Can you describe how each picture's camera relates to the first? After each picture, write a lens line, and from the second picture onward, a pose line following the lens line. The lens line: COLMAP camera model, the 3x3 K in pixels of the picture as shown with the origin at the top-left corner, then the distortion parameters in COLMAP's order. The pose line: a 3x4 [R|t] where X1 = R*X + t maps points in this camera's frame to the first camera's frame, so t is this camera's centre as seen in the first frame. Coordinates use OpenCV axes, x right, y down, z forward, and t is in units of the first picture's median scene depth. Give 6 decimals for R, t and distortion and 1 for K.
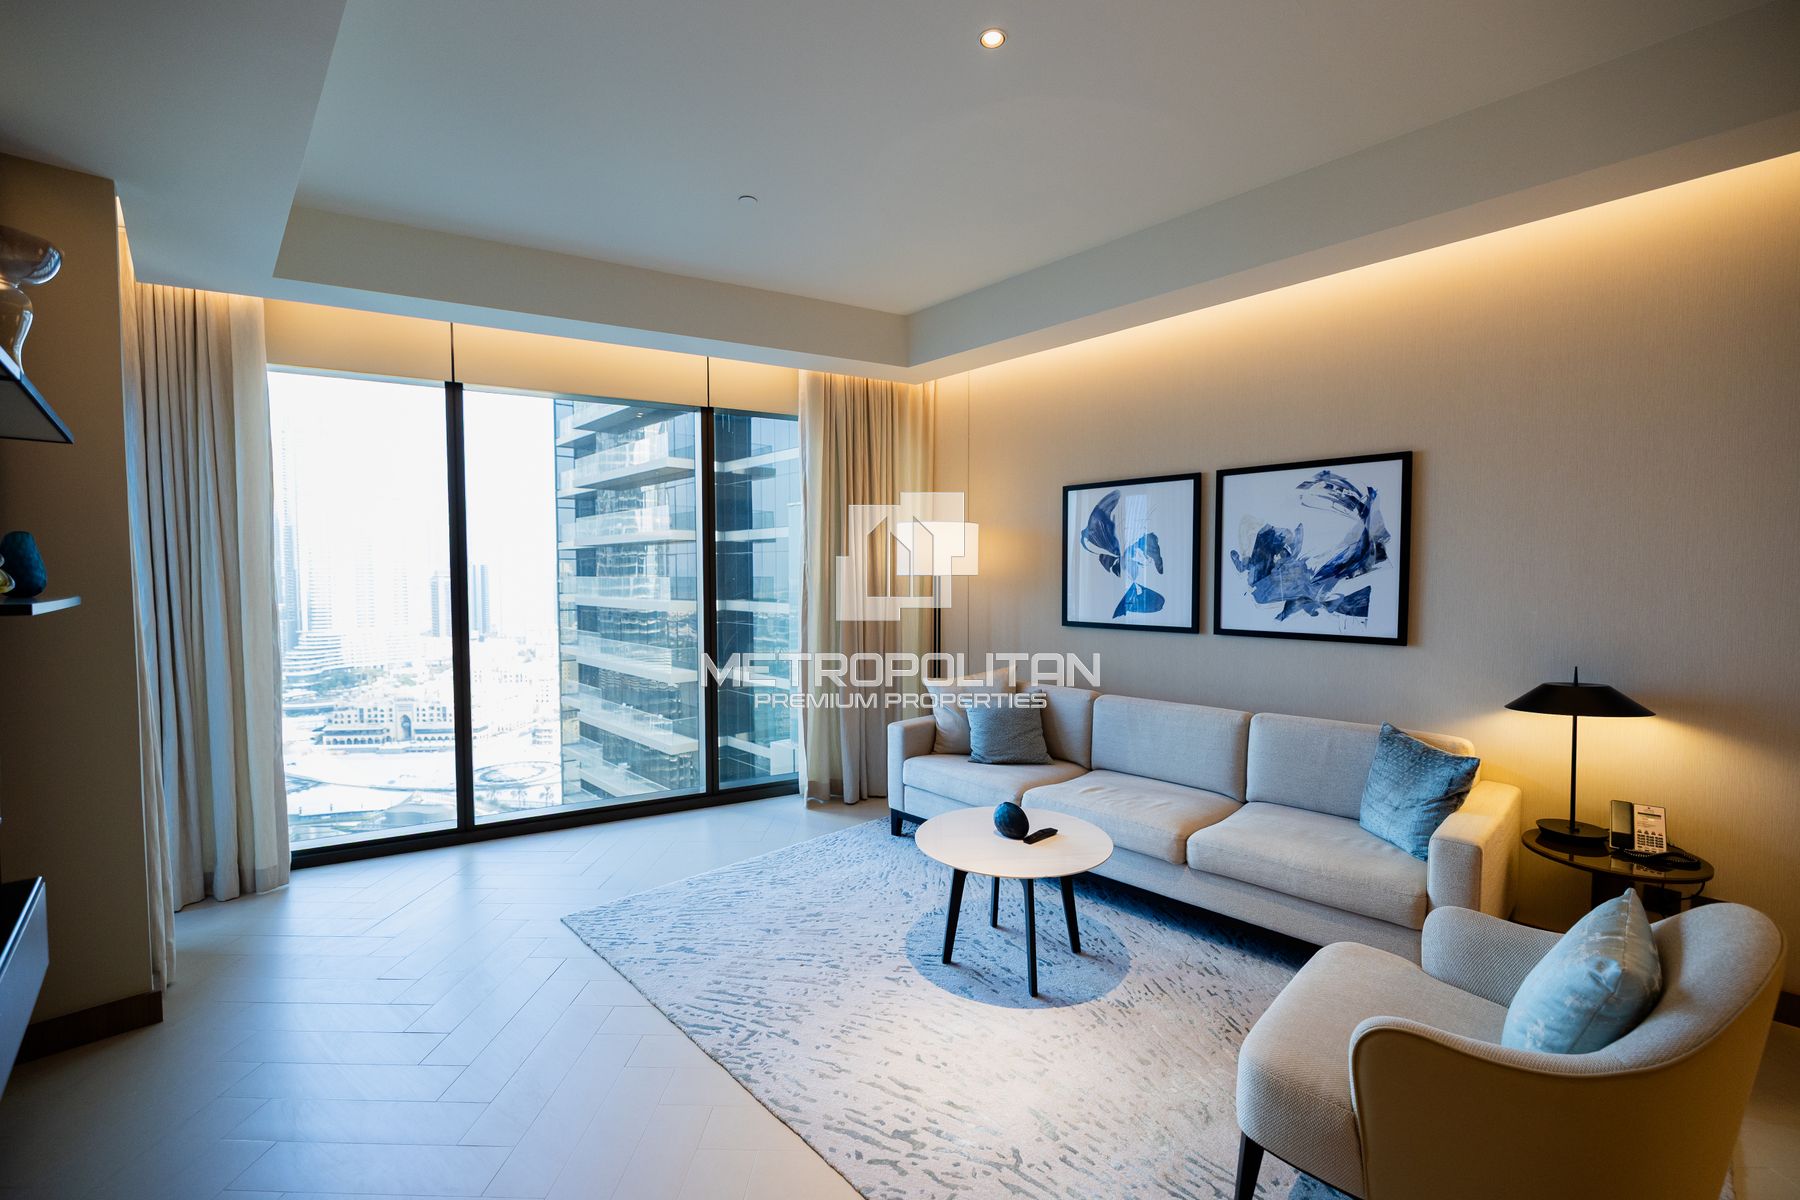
lens RADIAL K [[755.5, 0, 895.5], [0, 755.5, 599.5], [0, 0, 1]] dist [0.000242, 0.000080]
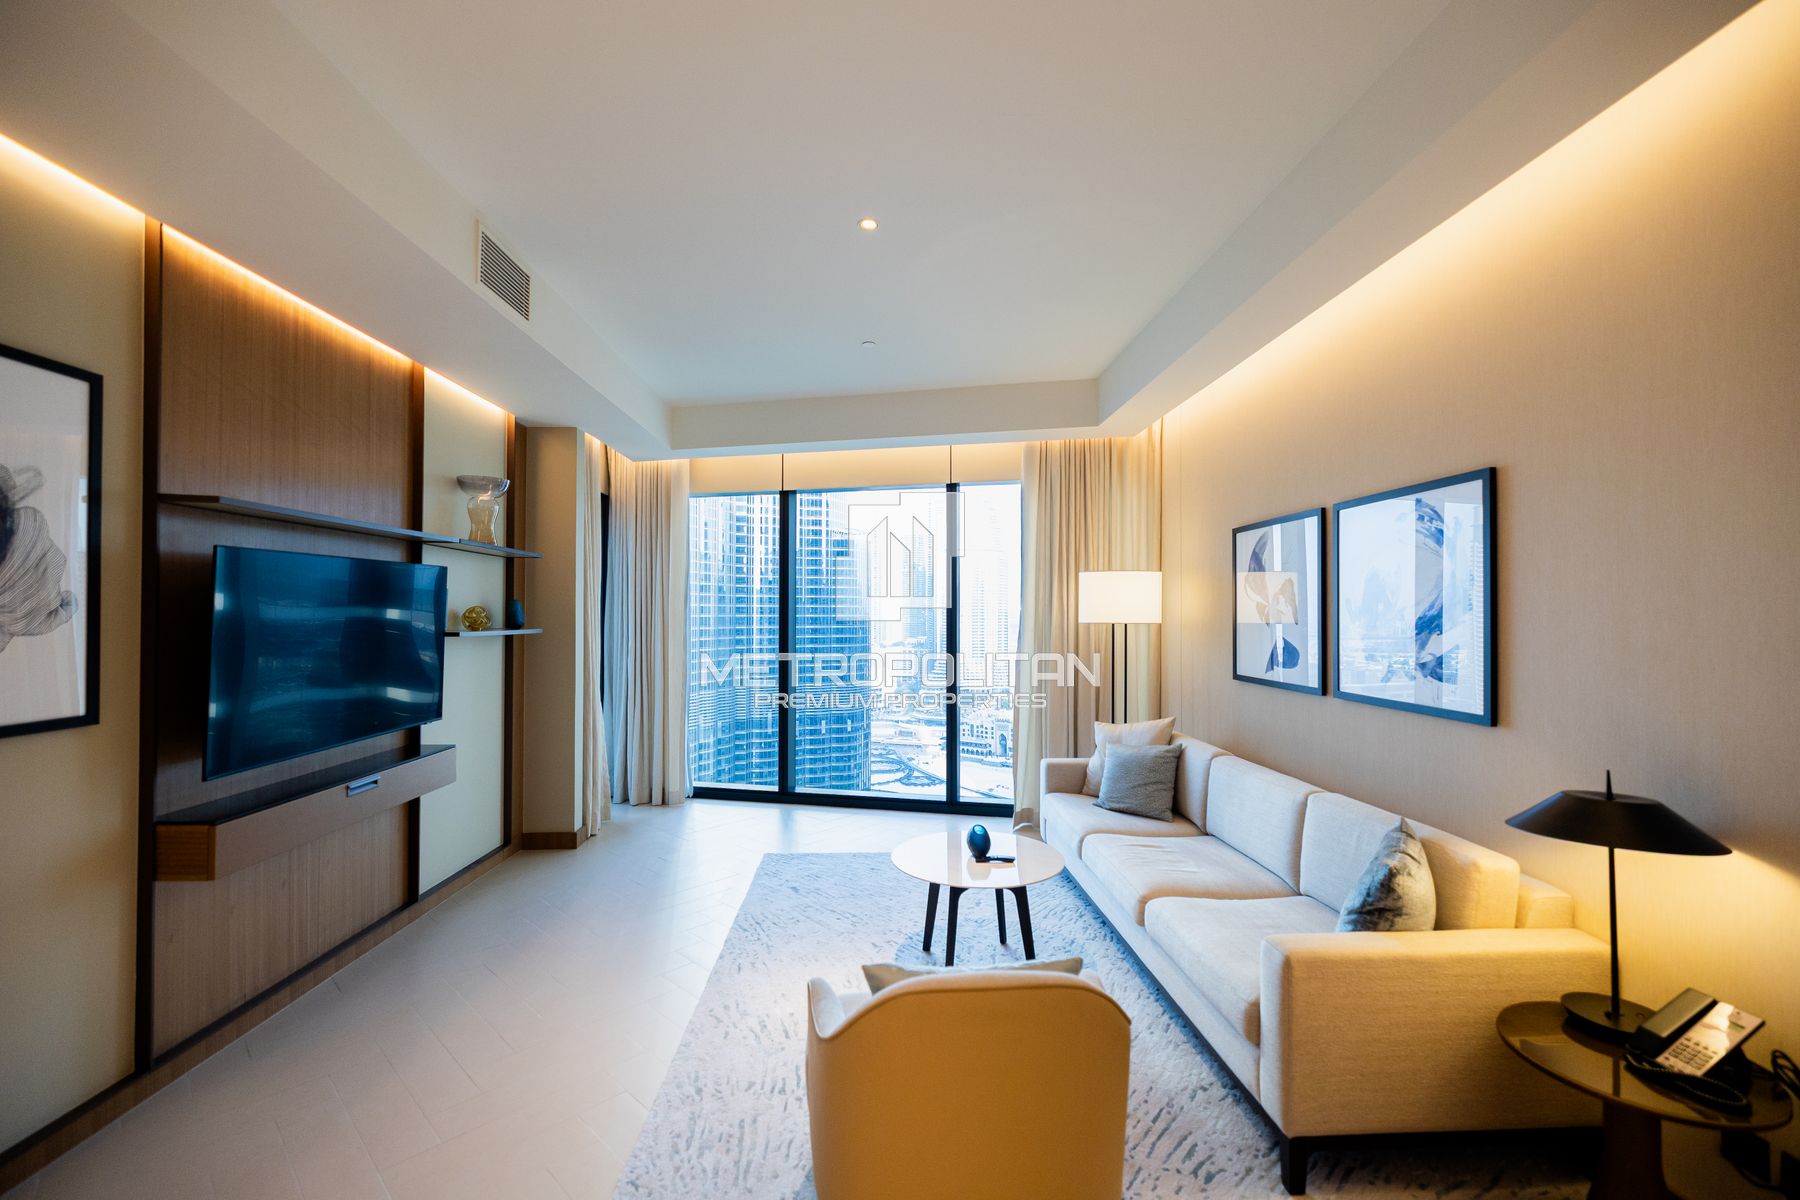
lens RADIAL K [[755.5, 0, 895.5], [0, 755.5, 599.5], [0, 0, 1]] dist [0.000242, 0.000080]
pose [[0.748010, -0.008757, -0.663629, 0.657357], [-0.027377, 0.998655, -0.044036, -0.013050], [0.663122, 0.051108, 0.746764, 0.042250]]
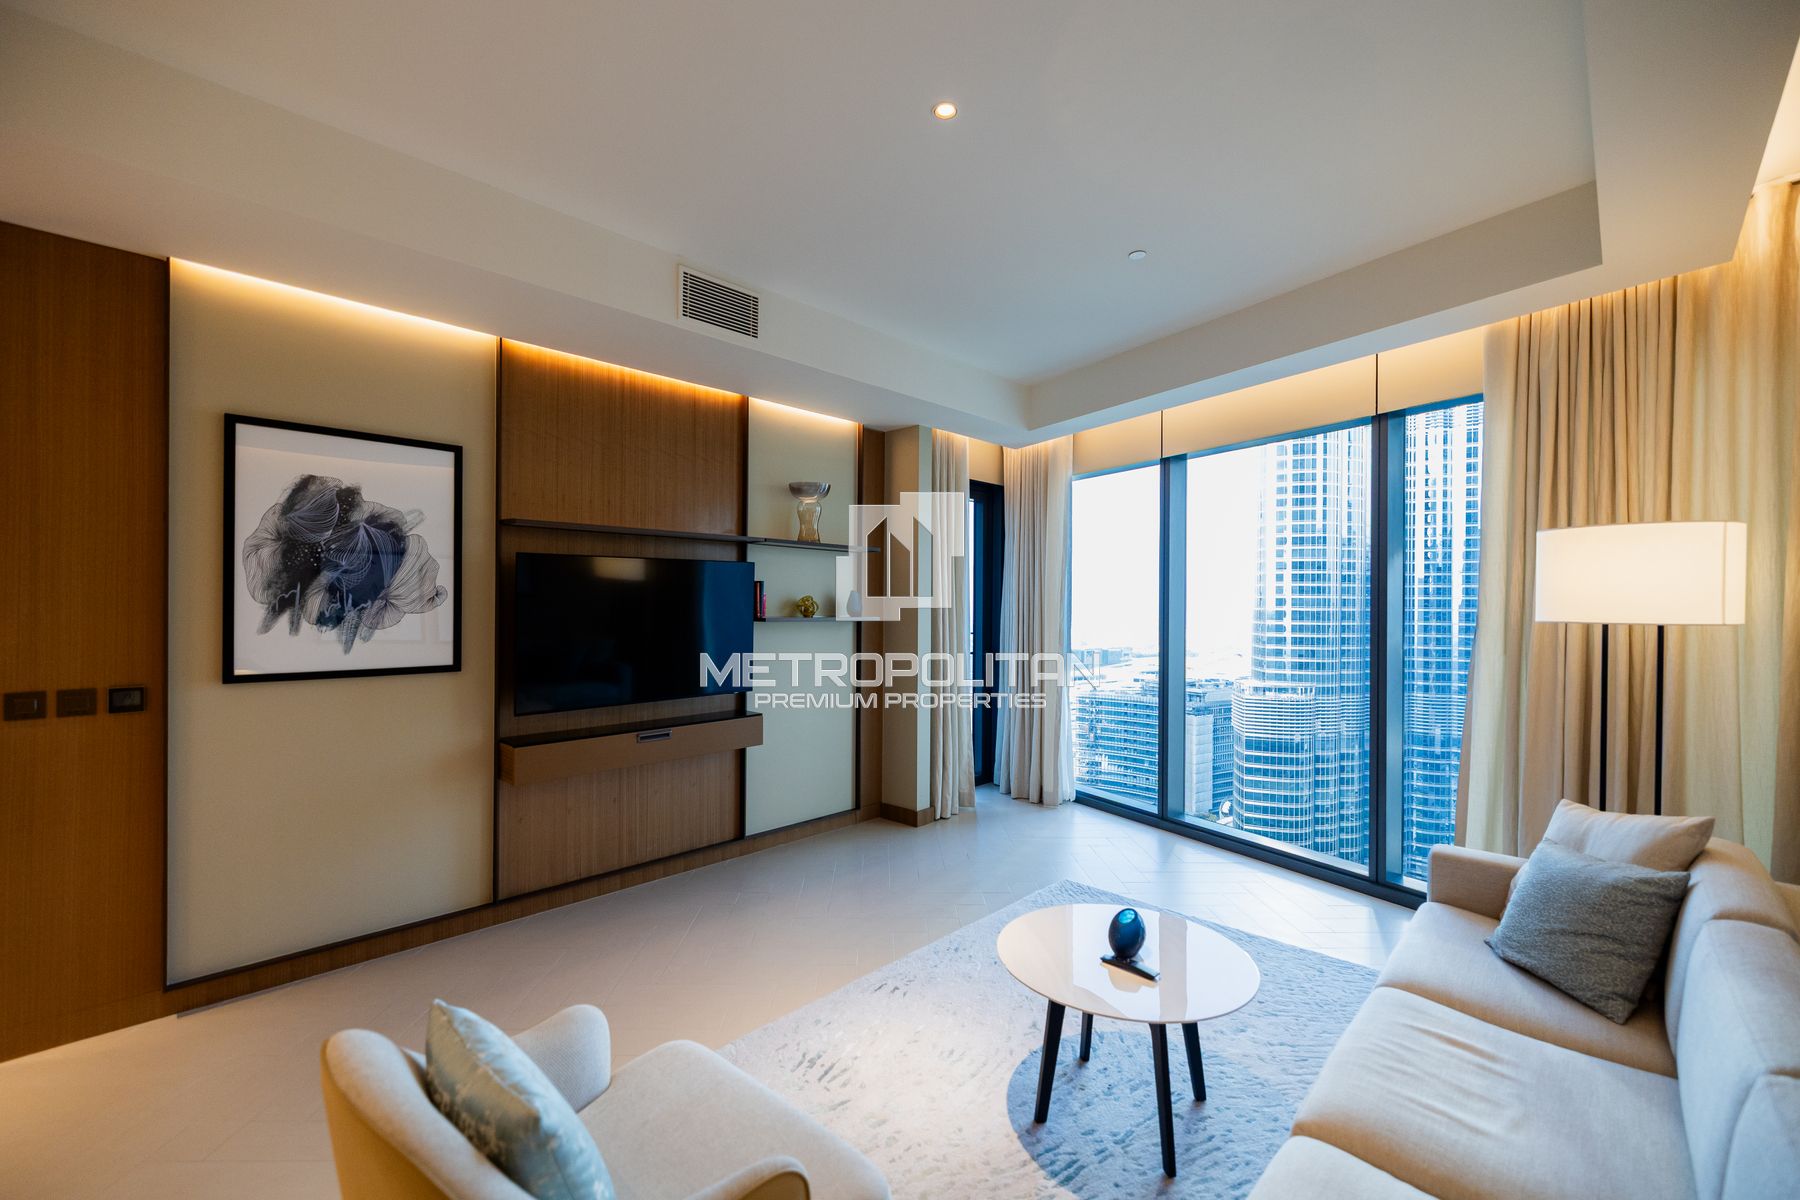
lens RADIAL K [[754.8, 0, 891.7], [0, 754.8, 603.9], [0, 0, 1]] dist [-0.003570, -0.000474]
pose [[0.045426, 0.002618, -0.998964, 0.739908], [-0.042143, 0.999111, 0.000702, -0.029925], [0.998078, 0.042068, 0.045496, 0.571816]]
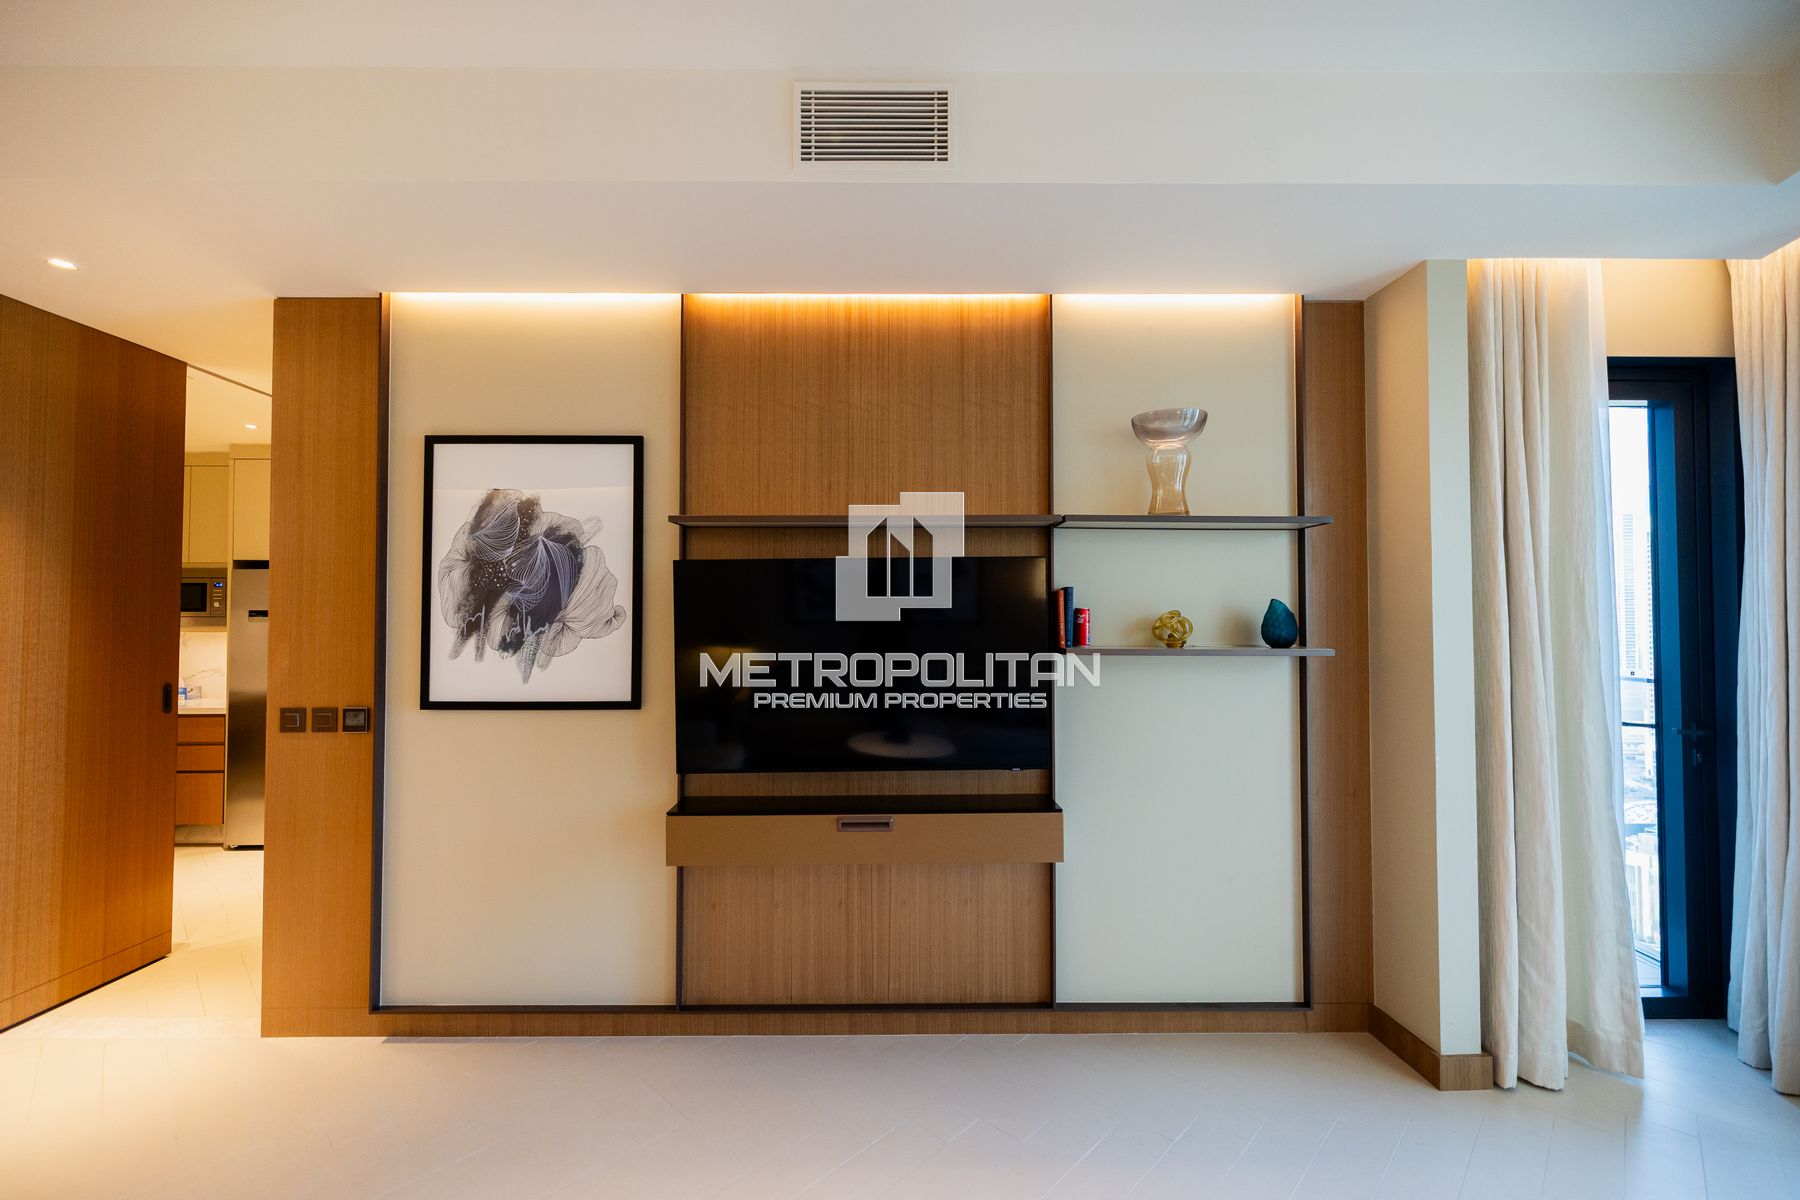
lens RADIAL K [[754.8, 0, 891.7], [0, 754.8, 603.9], [0, 0, 1]] dist [-0.003570, -0.000474]
pose [[-0.680055, -0.016633, -0.732972, 0.159726], [-0.022716, 0.999741, -0.001611, -0.034660], [0.732809, 0.015555, -0.680257, 0.794611]]
